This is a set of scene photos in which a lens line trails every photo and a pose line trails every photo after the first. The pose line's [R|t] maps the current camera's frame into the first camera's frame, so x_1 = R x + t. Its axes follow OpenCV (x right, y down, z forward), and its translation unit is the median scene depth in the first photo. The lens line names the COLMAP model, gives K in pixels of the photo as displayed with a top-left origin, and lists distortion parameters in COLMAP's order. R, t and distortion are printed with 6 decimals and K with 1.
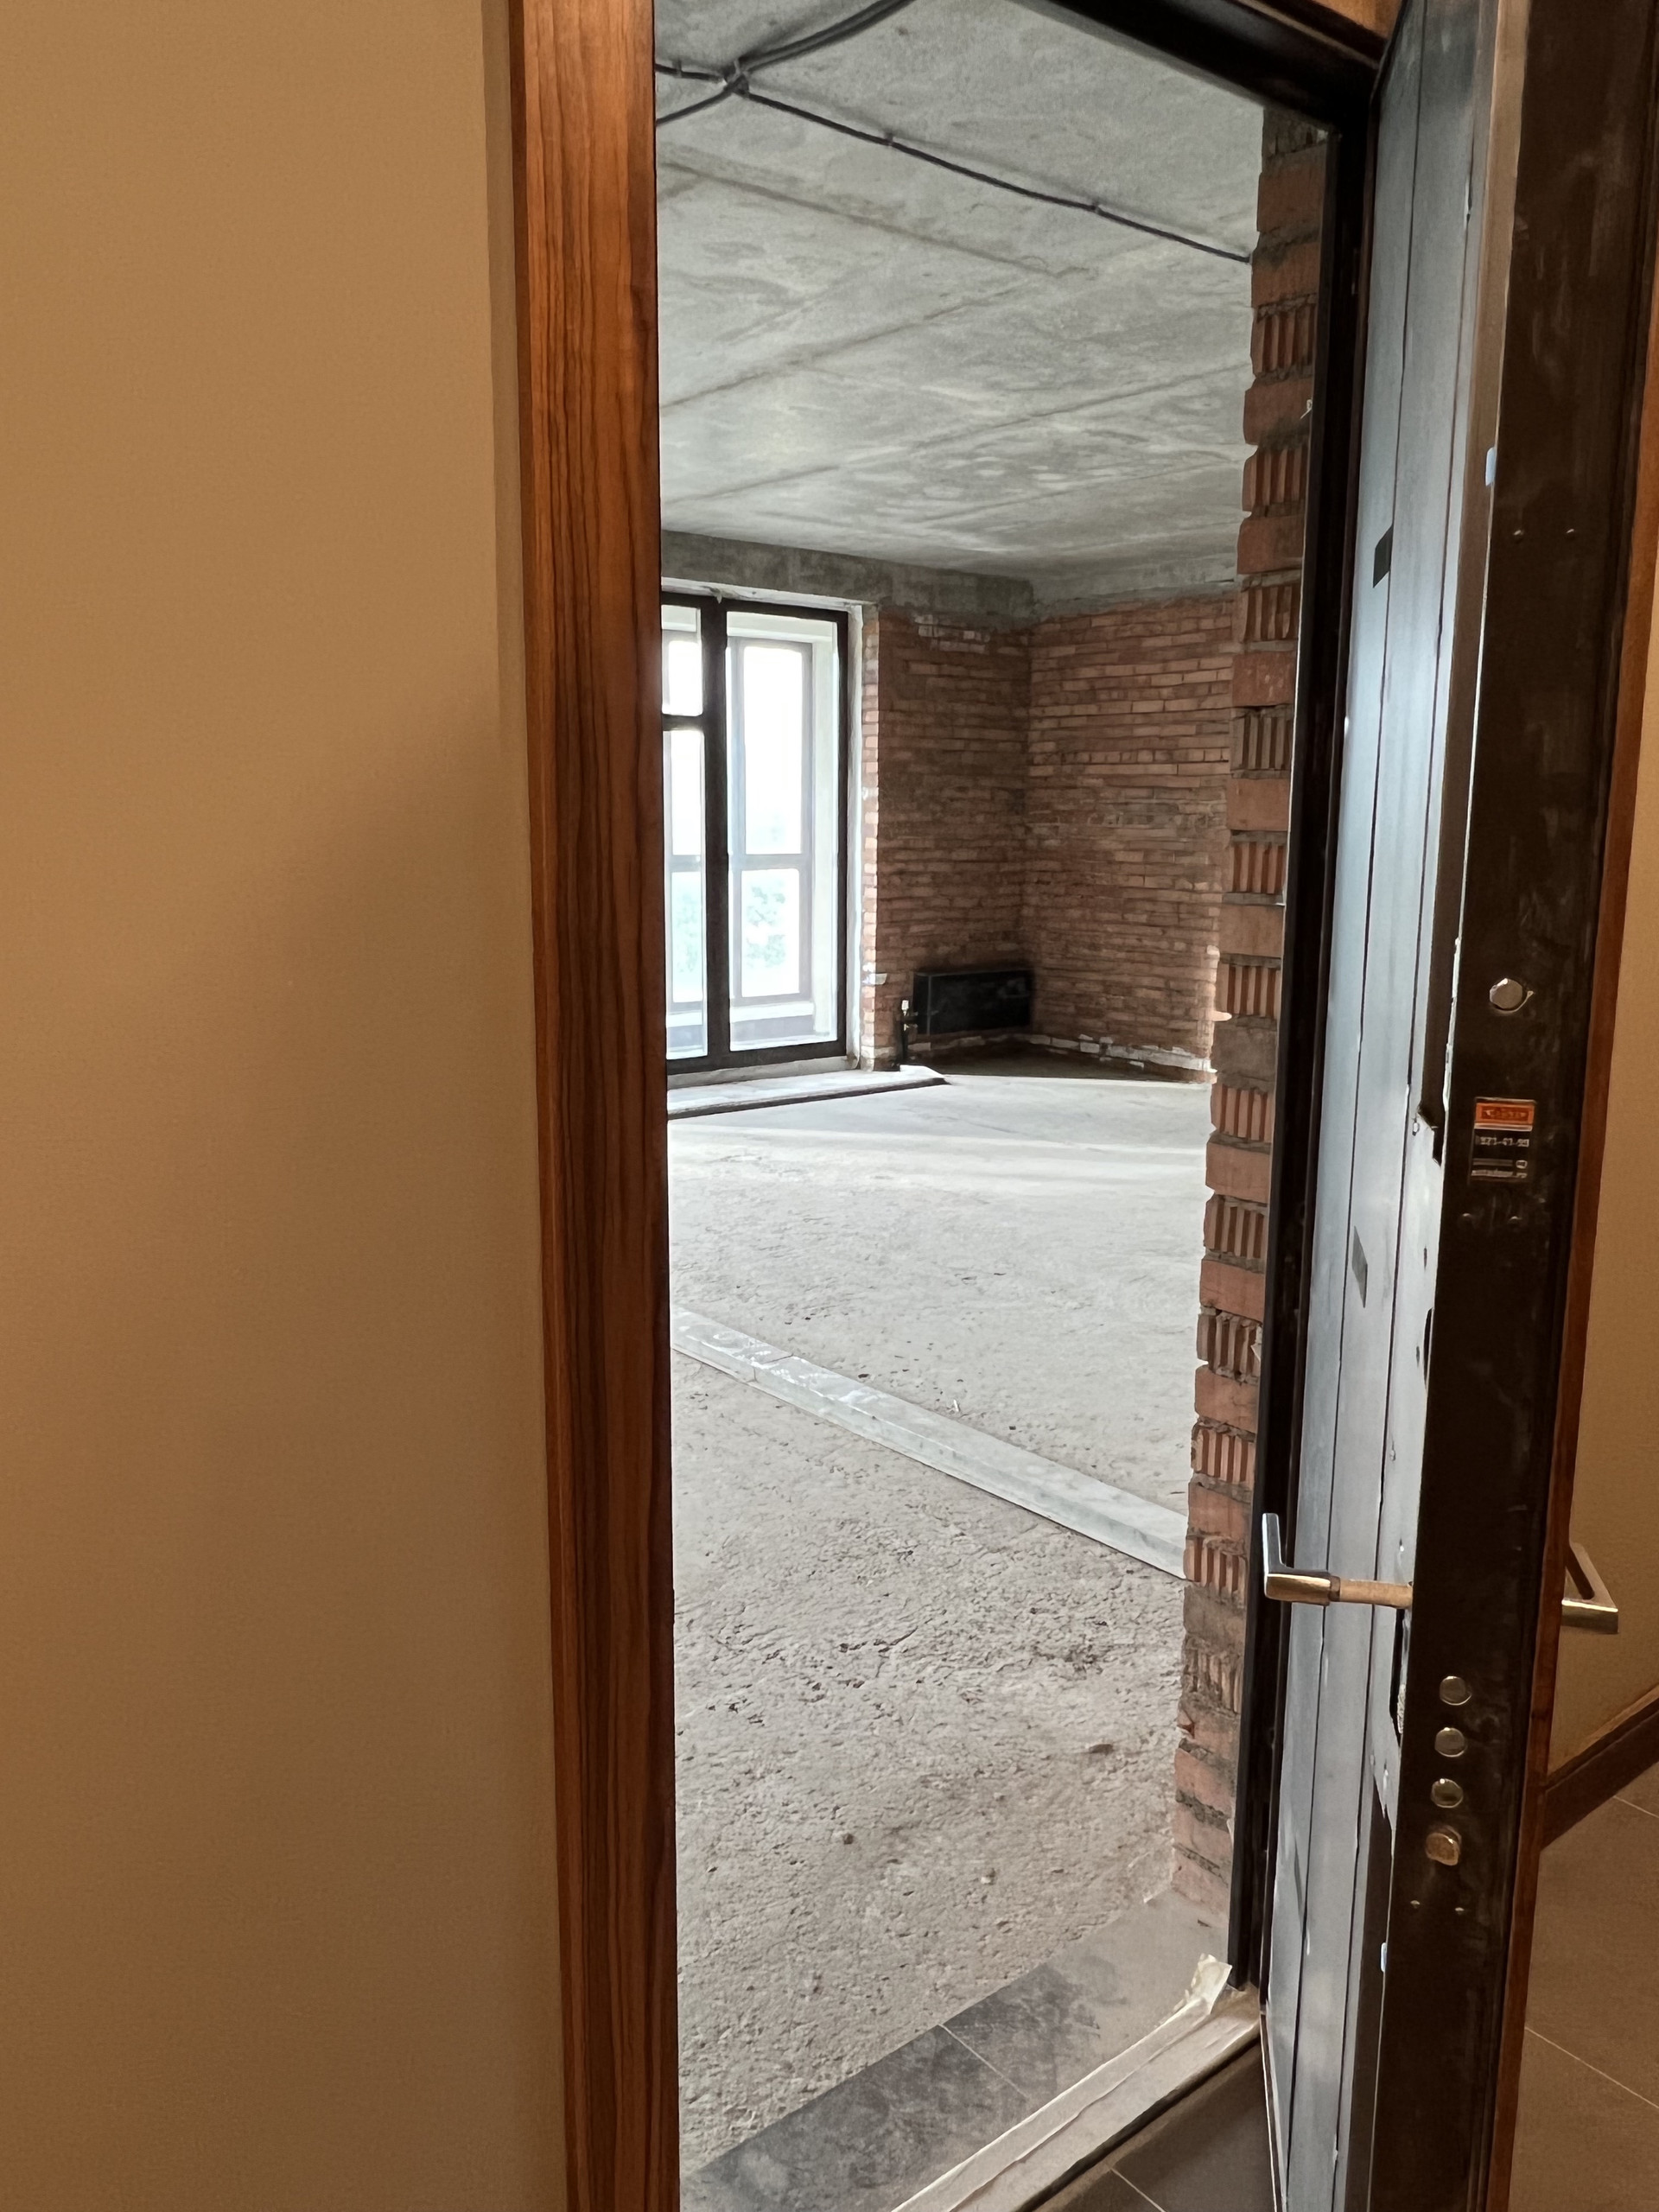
lens RADIAL K [[1637.7, 0, 825.6], [0, 1637.7, 1104.6], [0, 0, 1]] dist [-0.001383, -0.000229]
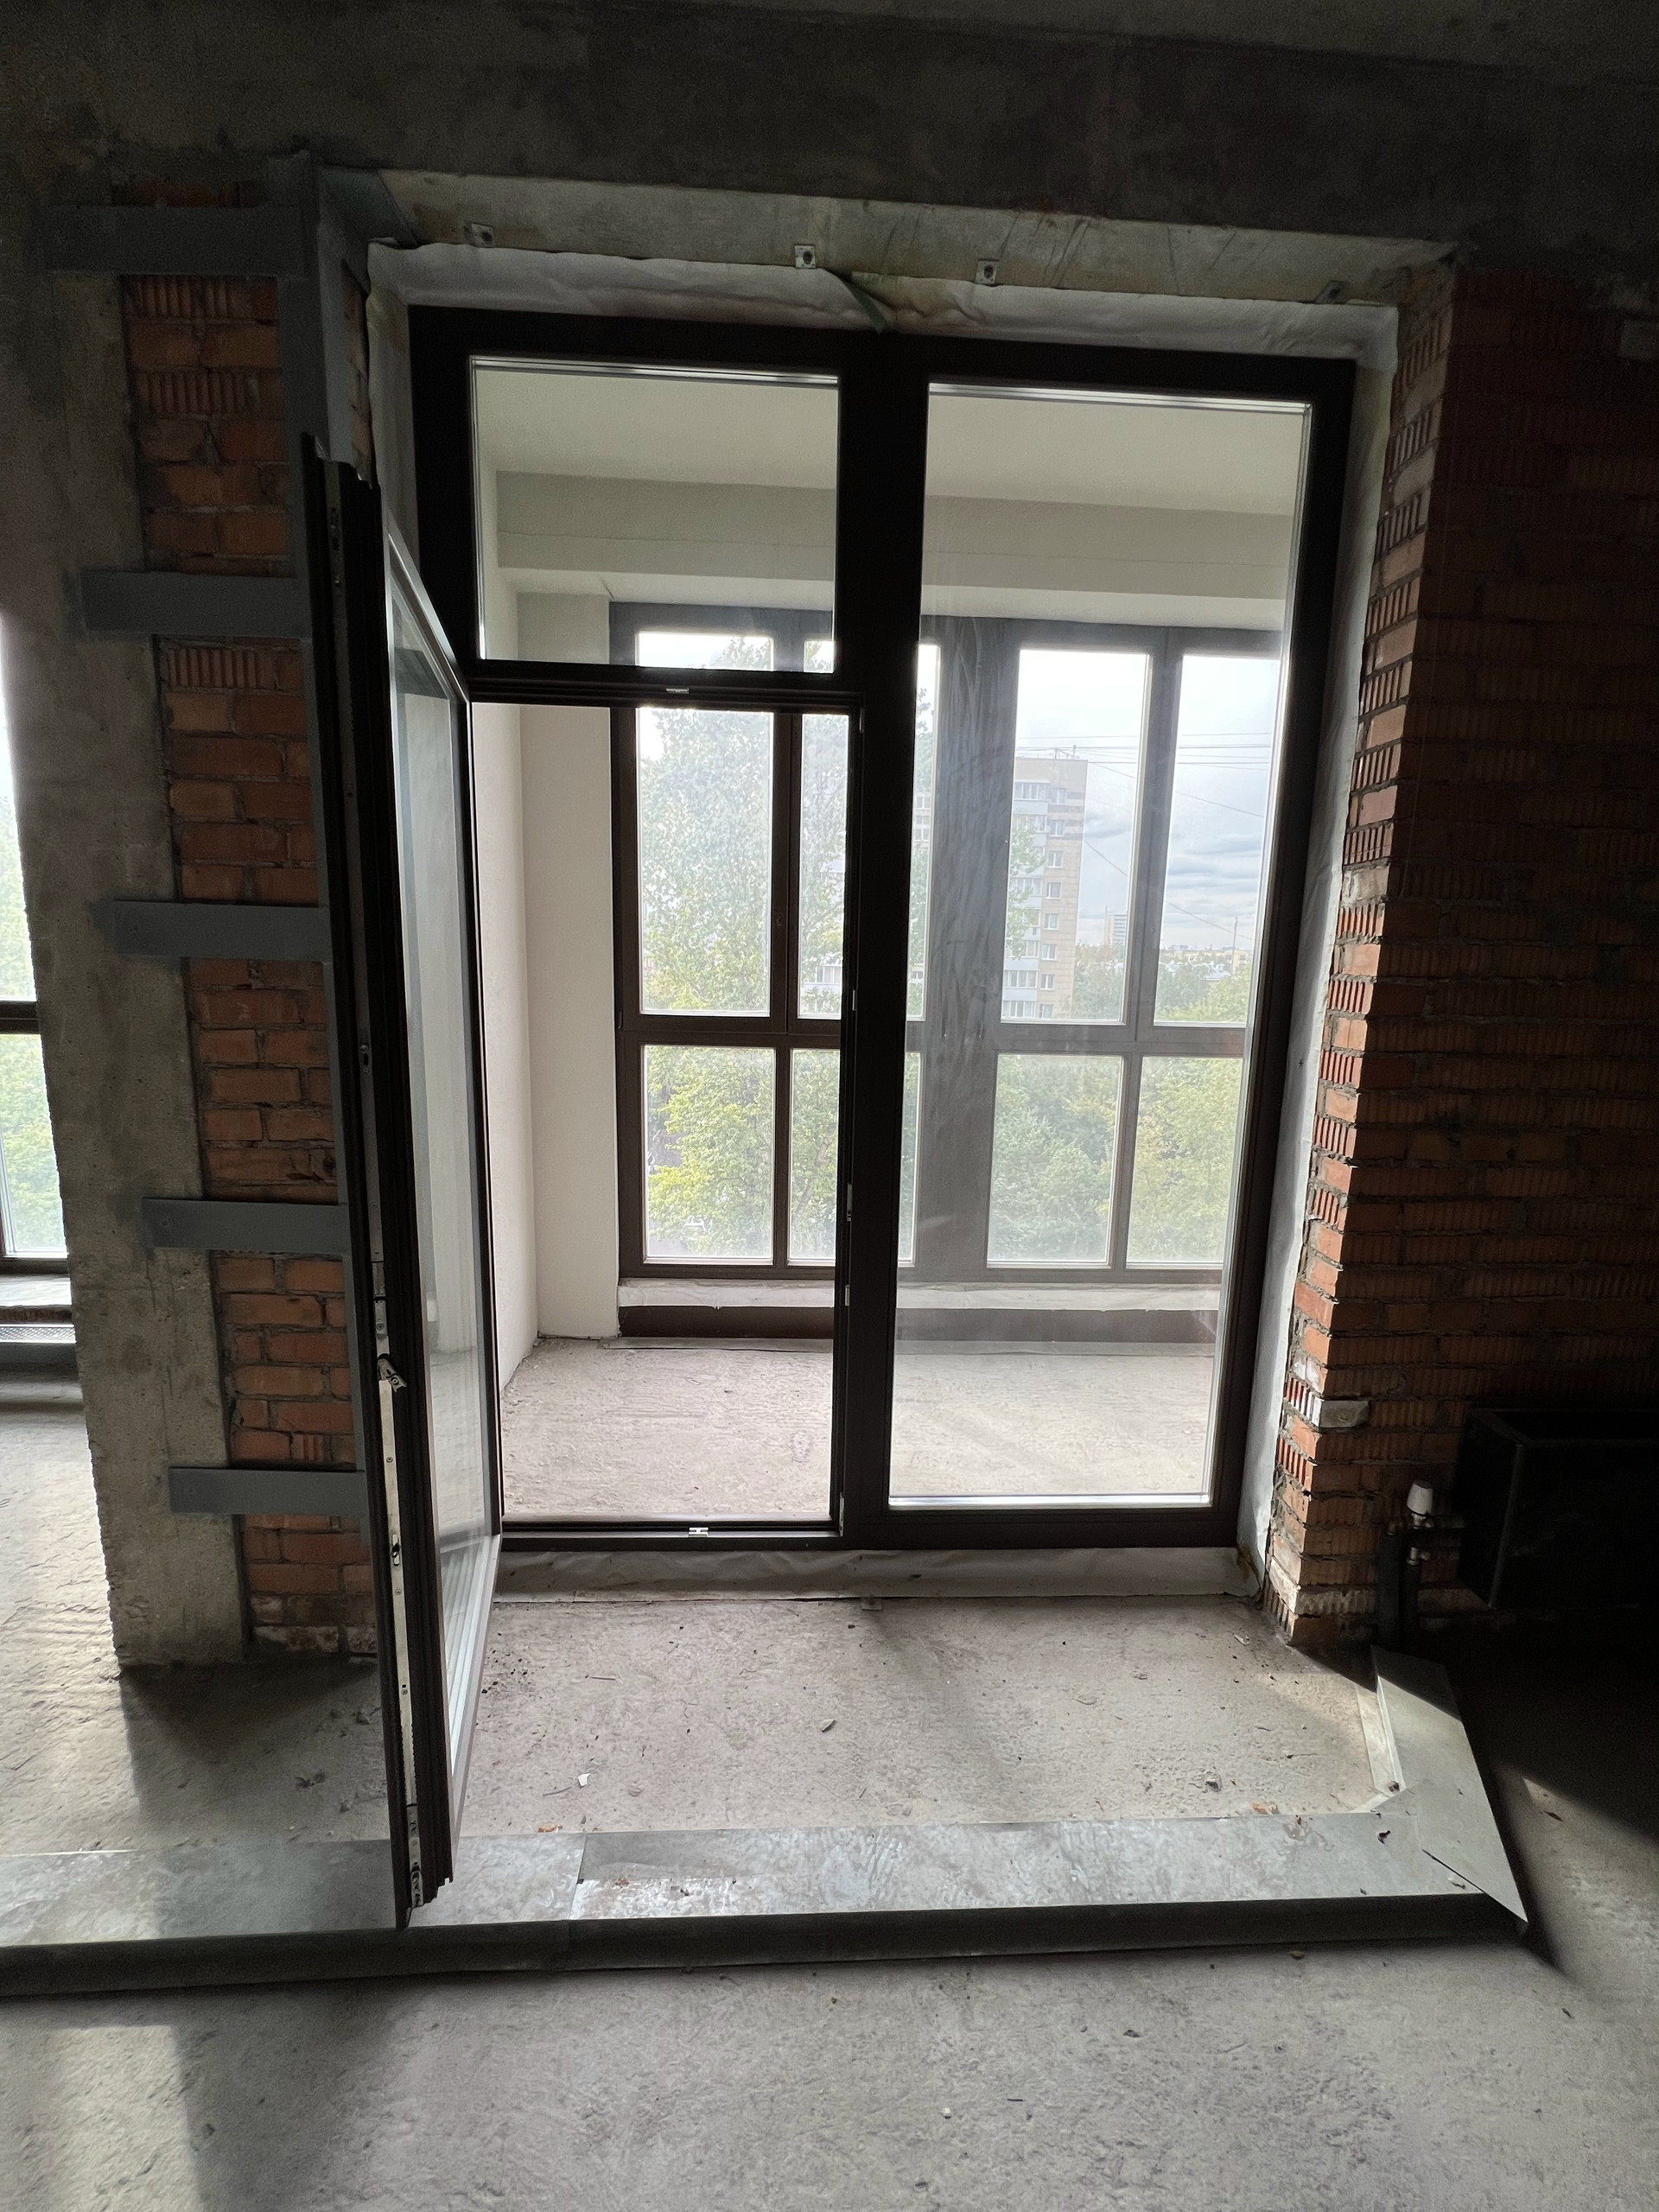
lens RADIAL K [[893.8, 0, 836.5], [0, 893.8, 1099.9], [0, 0, 1]] dist [-0.000305, -0.000260]
pose [[0.801950, 0.110631, -0.587058, 0.052046], [-0.132695, 0.991142, 0.005513, -0.131062], [0.582468, 0.073478, 0.809526, 0.778436]]
